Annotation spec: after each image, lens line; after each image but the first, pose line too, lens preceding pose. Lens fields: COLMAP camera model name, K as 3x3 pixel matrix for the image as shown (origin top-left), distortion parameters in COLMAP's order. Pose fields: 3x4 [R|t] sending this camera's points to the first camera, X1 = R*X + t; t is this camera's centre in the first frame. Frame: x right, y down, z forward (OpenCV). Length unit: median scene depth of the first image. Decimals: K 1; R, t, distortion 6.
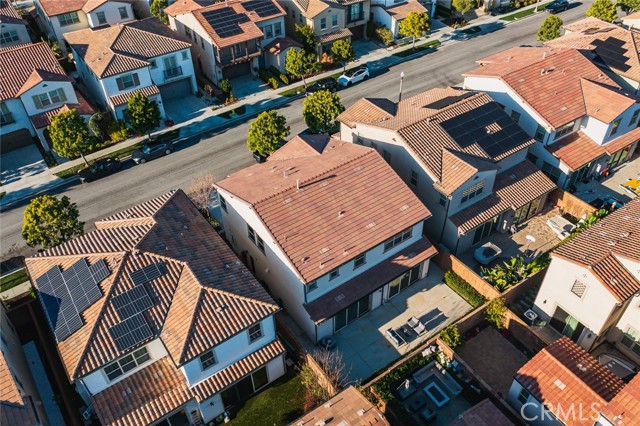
lens RADIAL K [[522.3, 0, 323.4], [0, 522.3, 211.4], [0, 0, 1]] dist [0.001930, 0.002052]
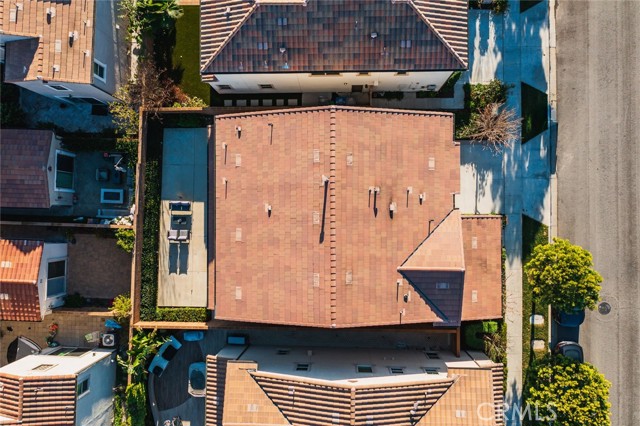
lens RADIAL K [[522.3, 0, 323.4], [0, 522.3, 211.4], [0, 0, 1]] dist [0.001930, 0.002052]
pose [[-0.586817, 0.809493, 0.019165, -0.027251], [-0.488996, -0.373149, 0.788443, -0.685731], [0.645390, 0.453300, 0.614809, 0.636882]]
